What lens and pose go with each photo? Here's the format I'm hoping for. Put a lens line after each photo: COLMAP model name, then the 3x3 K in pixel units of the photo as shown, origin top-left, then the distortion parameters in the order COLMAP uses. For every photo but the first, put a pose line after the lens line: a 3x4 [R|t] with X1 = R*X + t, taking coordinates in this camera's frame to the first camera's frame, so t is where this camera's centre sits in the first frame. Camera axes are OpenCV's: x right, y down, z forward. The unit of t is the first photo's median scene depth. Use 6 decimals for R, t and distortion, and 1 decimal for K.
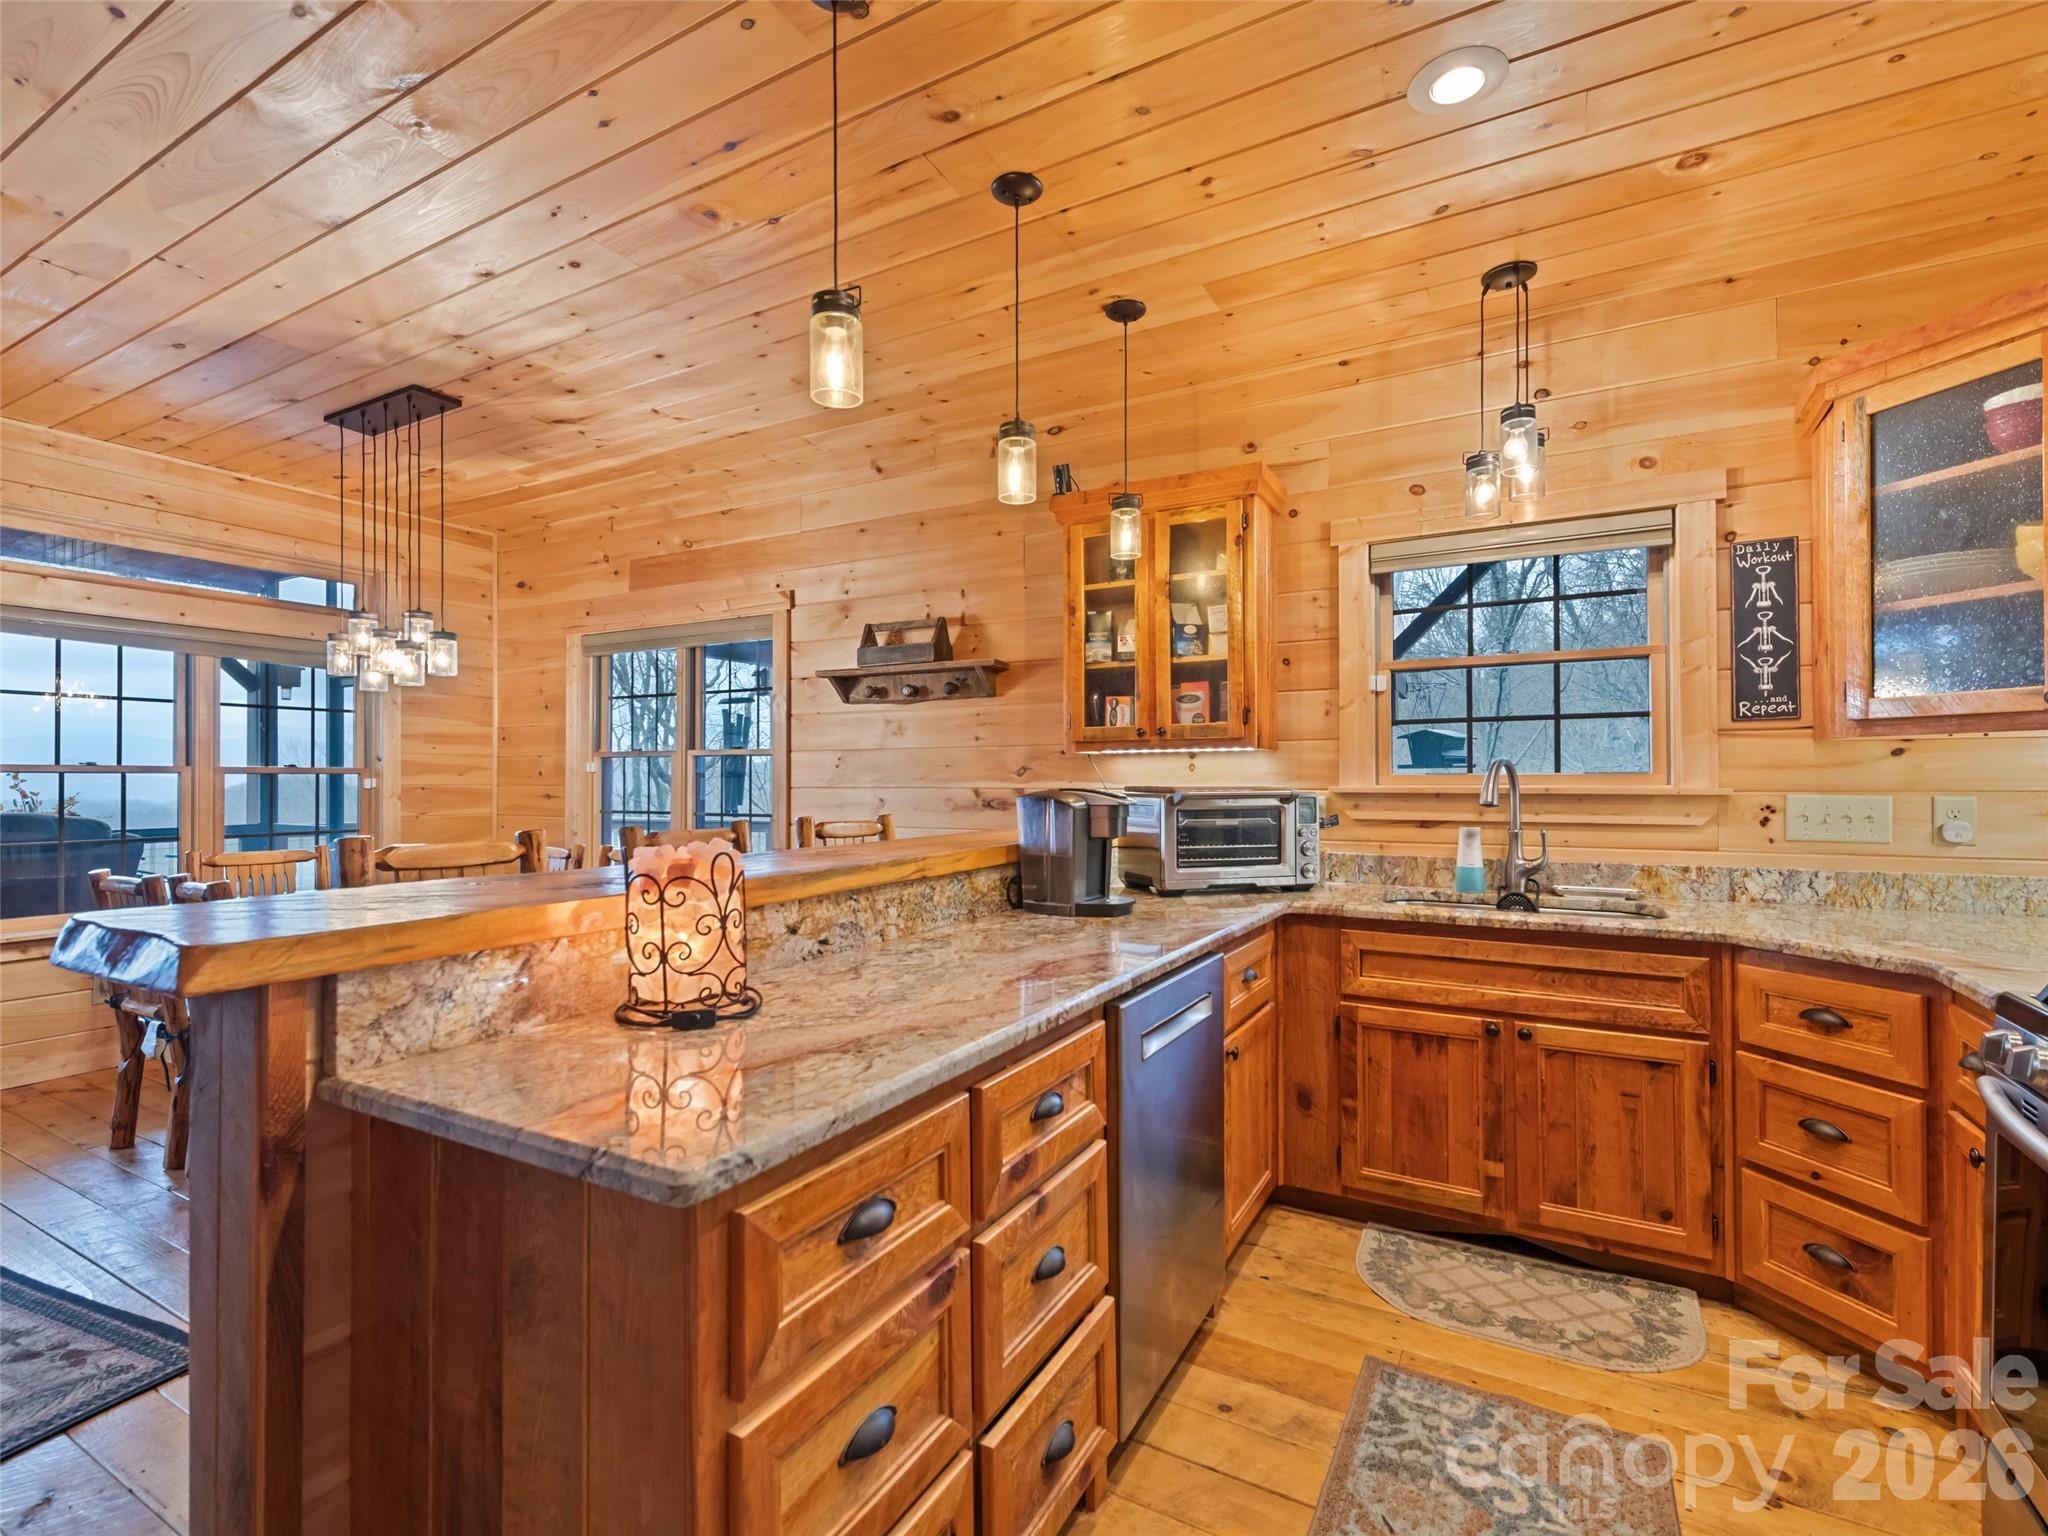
lens RADIAL K [[952.4, 0, 1041.3], [0, 952.4, 772.8], [0, 0, 1]] dist [0.015659, -0.003052]
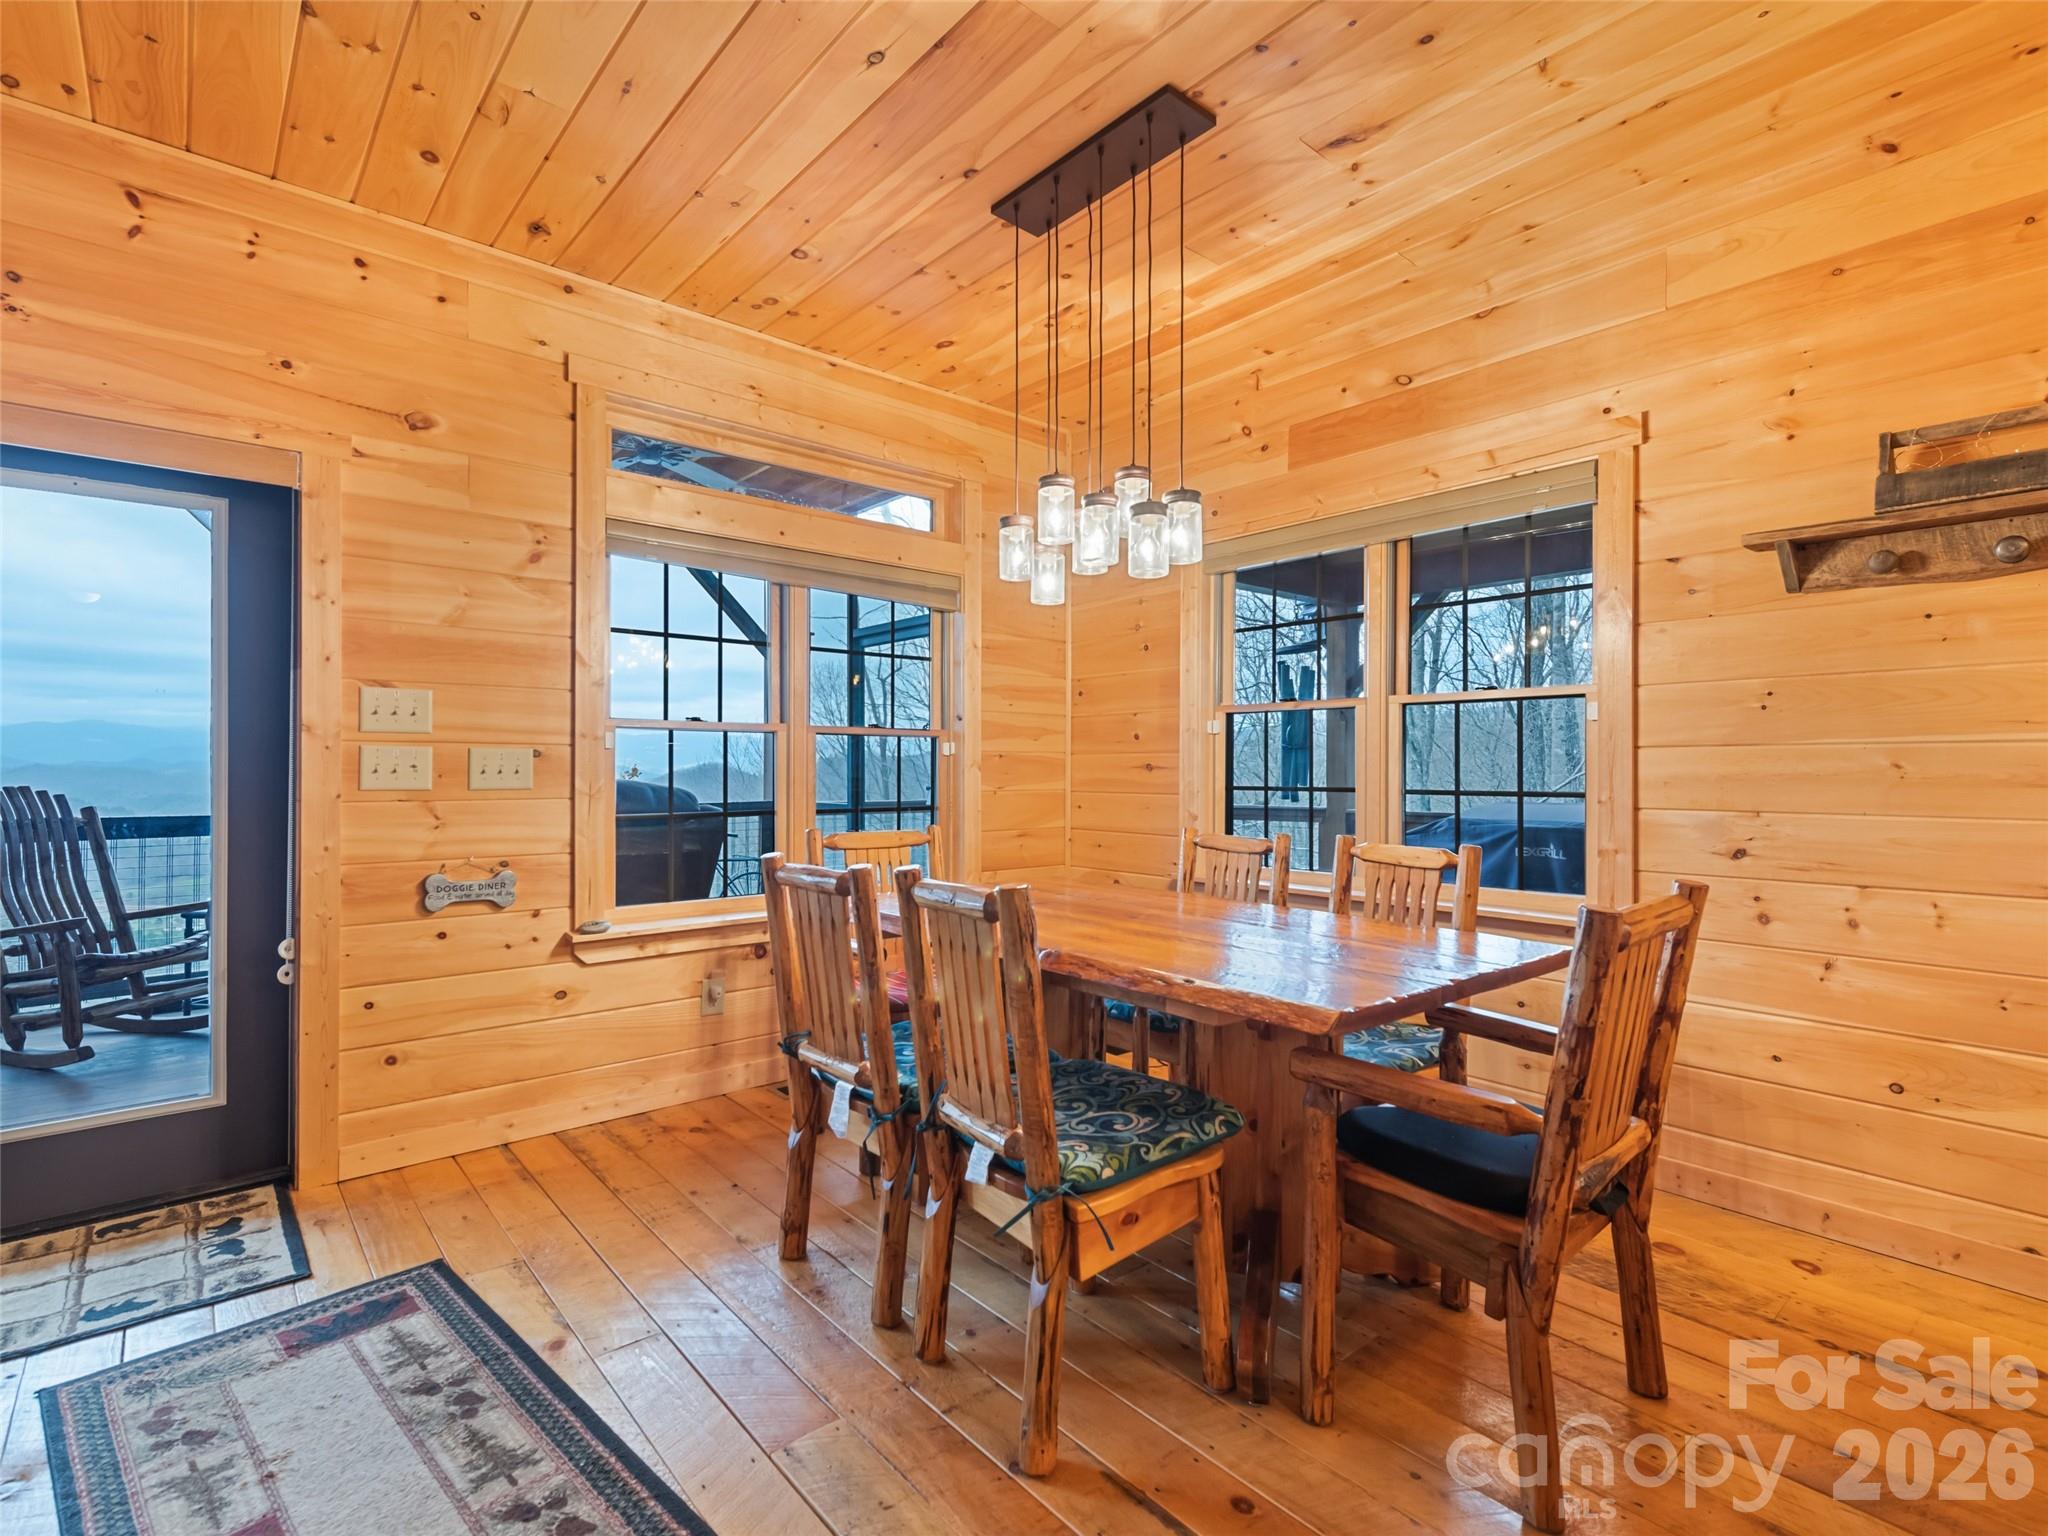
lens RADIAL K [[952.4, 0, 1006.8], [0, 952.4, 768.0], [0, 0, 1]] dist [0.015659, -0.003052]
pose [[0.941175, 0.001490, -0.337918, -0.655261], [-0.000280, 0.999993, 0.003629, 0.041138], [0.337921, -0.003321, 0.941169, 0.462244]]
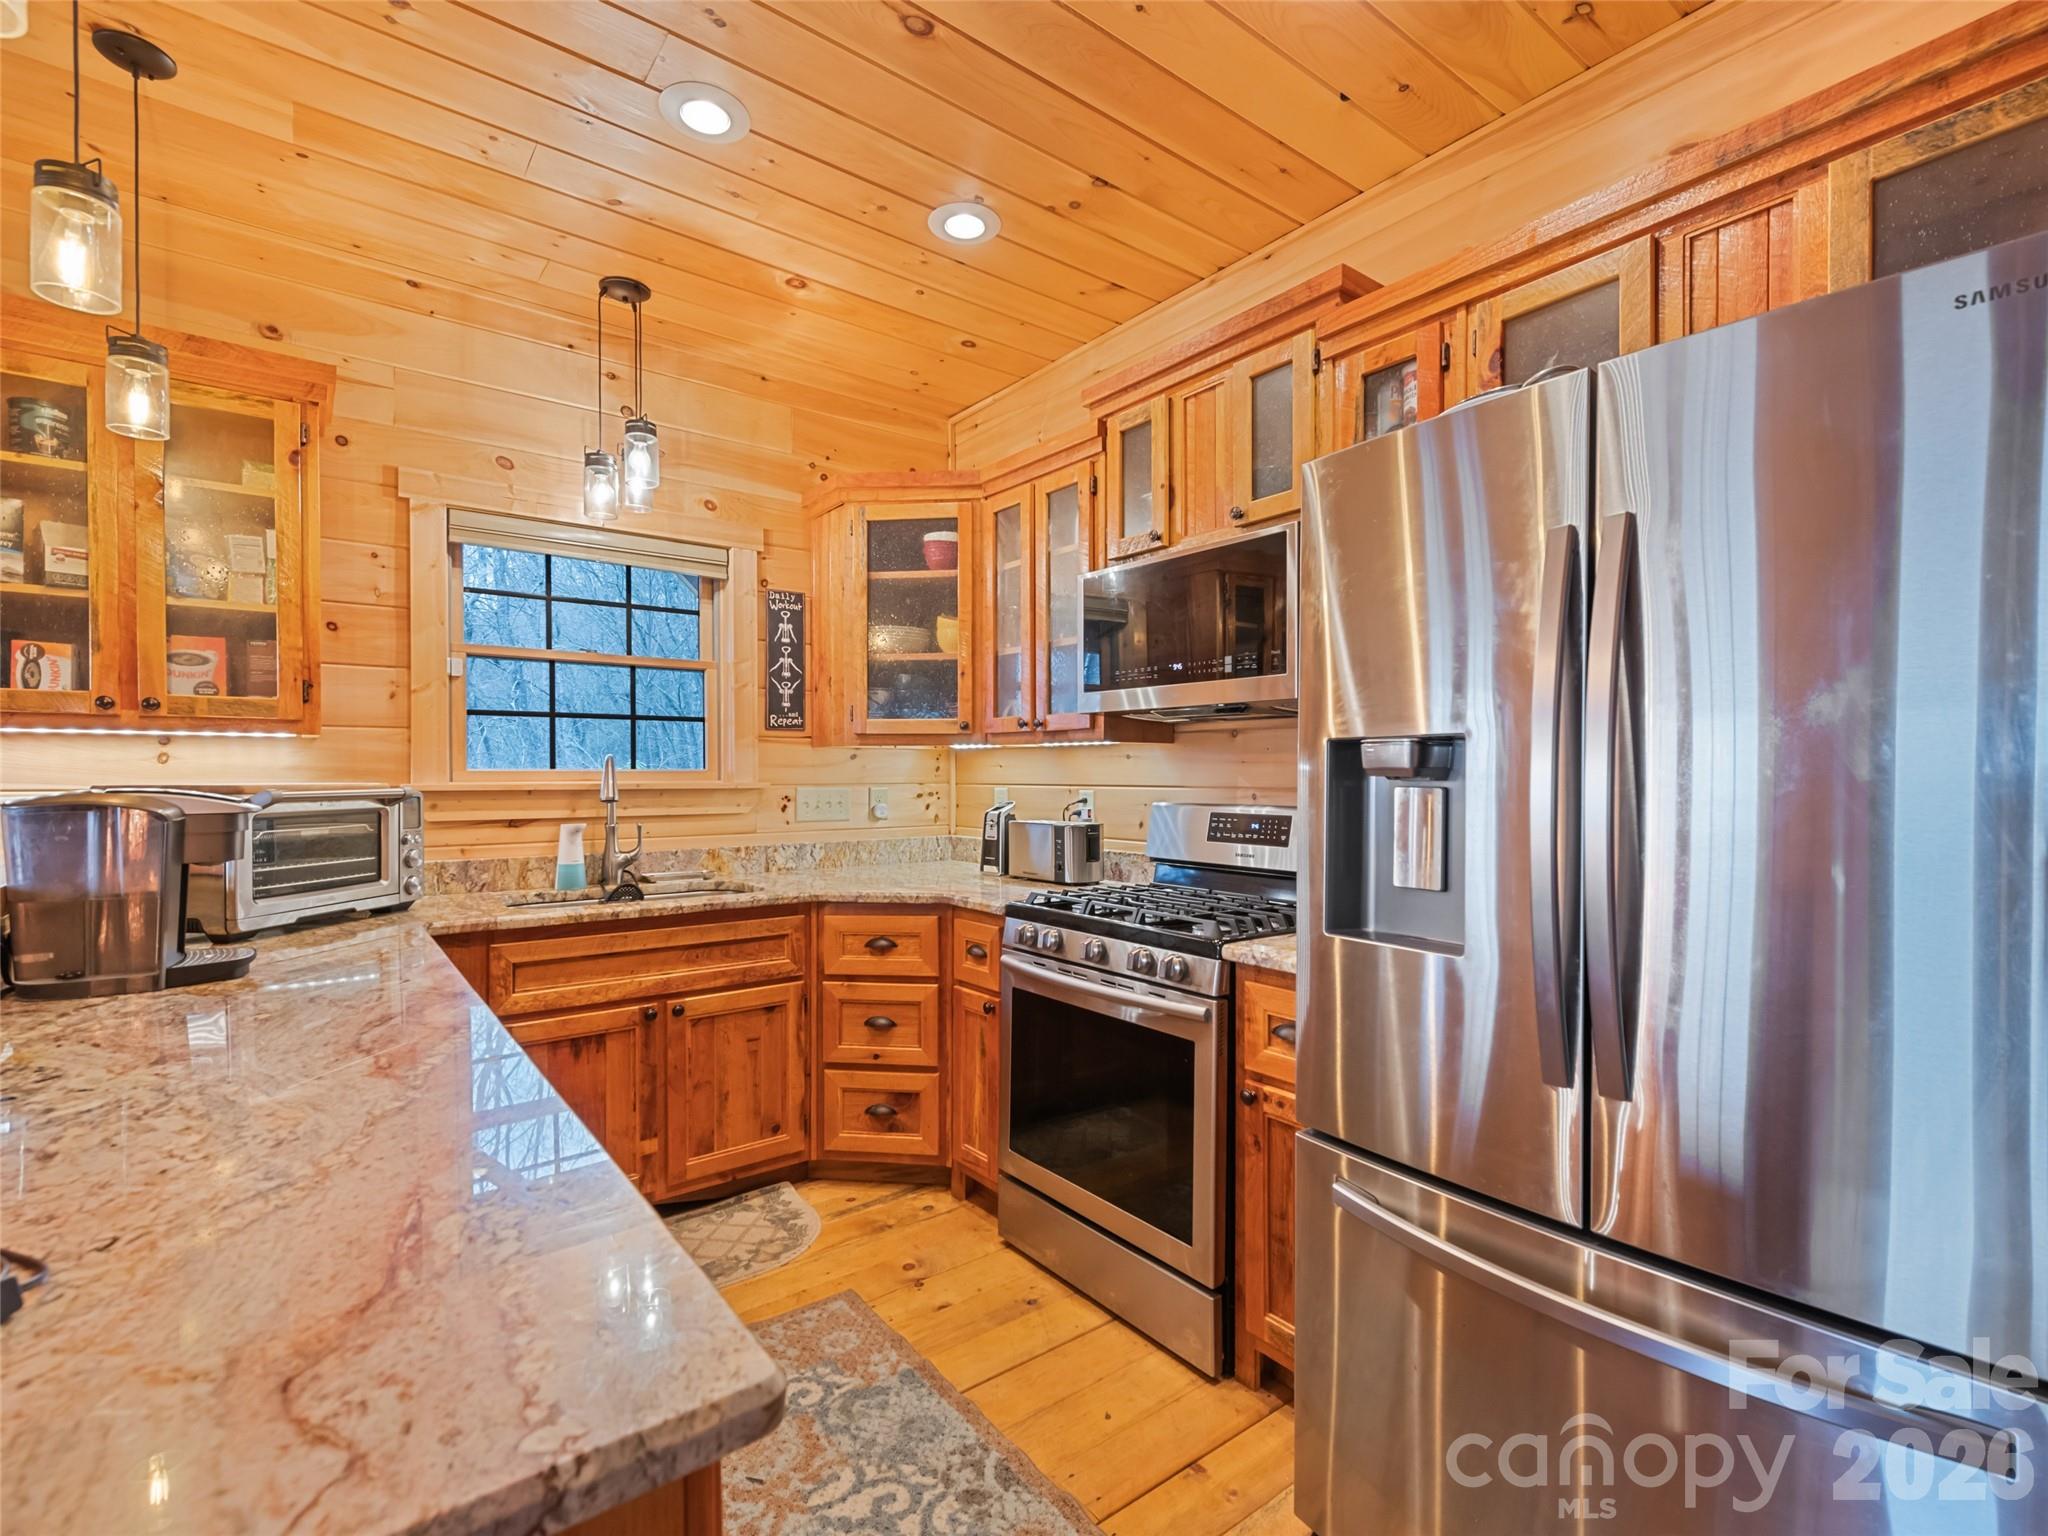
lens RADIAL K [[952.4, 0, 1023.8], [0, 952.4, 777.1], [0, 0, 1]] dist [0.015659, -0.003052]
pose [[0.391068, -0.000558, 0.920362, -0.294420], [-0.006906, 0.999970, 0.003541, 0.001781], [-0.920336, -0.007740, 0.391052, 0.191032]]
